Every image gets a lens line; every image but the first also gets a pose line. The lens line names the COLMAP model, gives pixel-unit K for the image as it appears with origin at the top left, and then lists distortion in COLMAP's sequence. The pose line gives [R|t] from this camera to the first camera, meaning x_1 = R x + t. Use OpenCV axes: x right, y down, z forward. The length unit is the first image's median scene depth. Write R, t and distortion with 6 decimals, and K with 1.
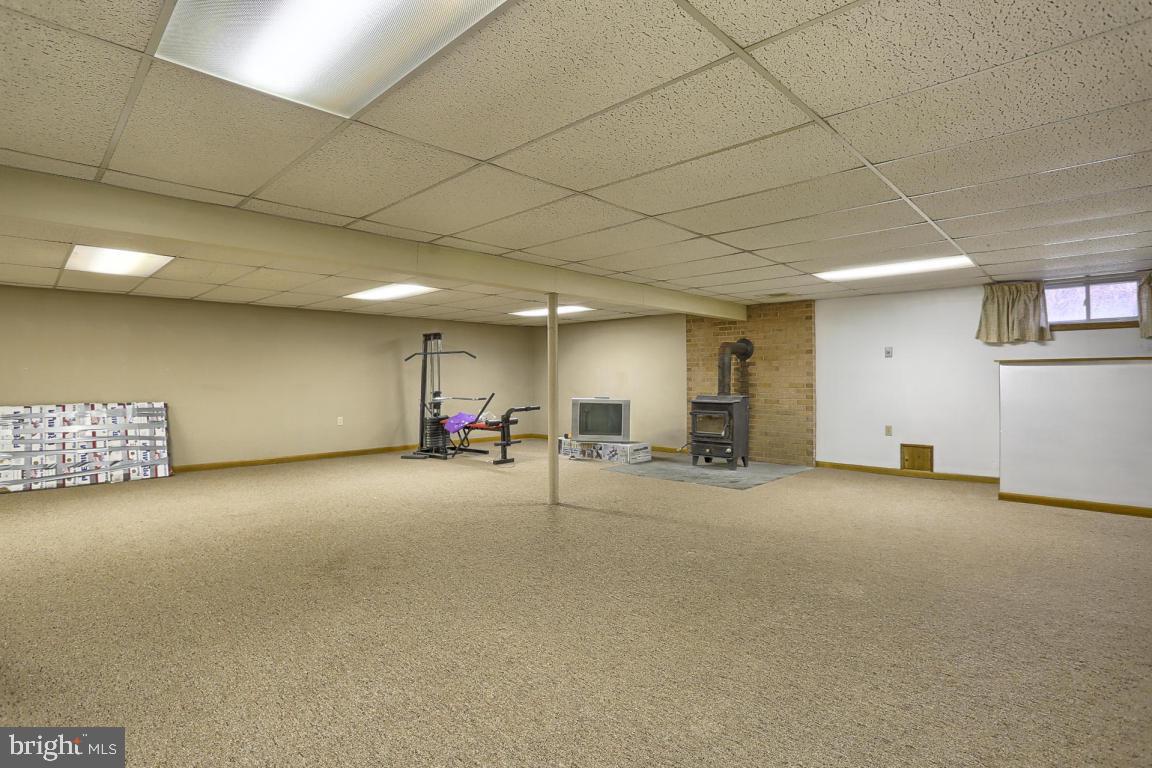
lens RADIAL K [[562.7, 0, 573.5], [0, 562.7, 387.8], [0, 0, 1]] dist [-0.067645, 0.022025]
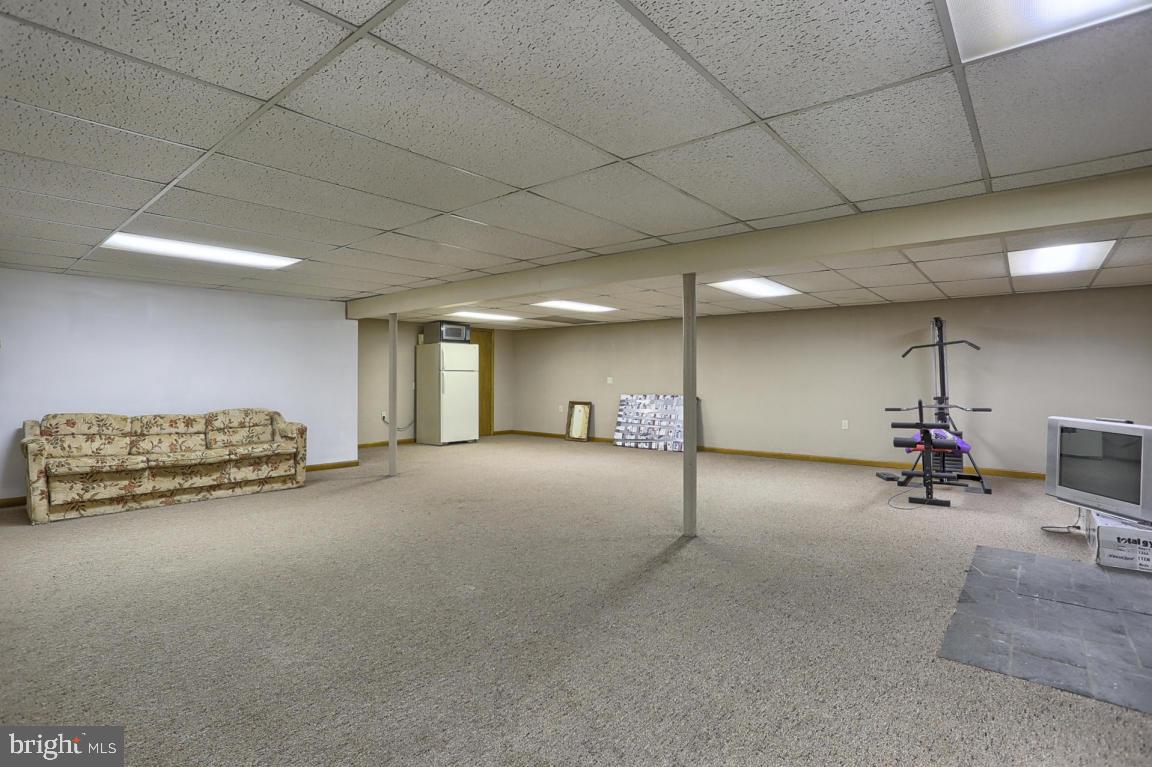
lens RADIAL K [[562.7, 0, 573.3], [0, 562.7, 376.6], [0, 0, 1]] dist [-0.067645, 0.022025]
pose [[0.072216, -0.001322, -0.997388, 0.630429], [-0.018591, 0.999824, -0.002672, -0.013524], [0.997216, 0.018735, 0.072179, 0.647919]]
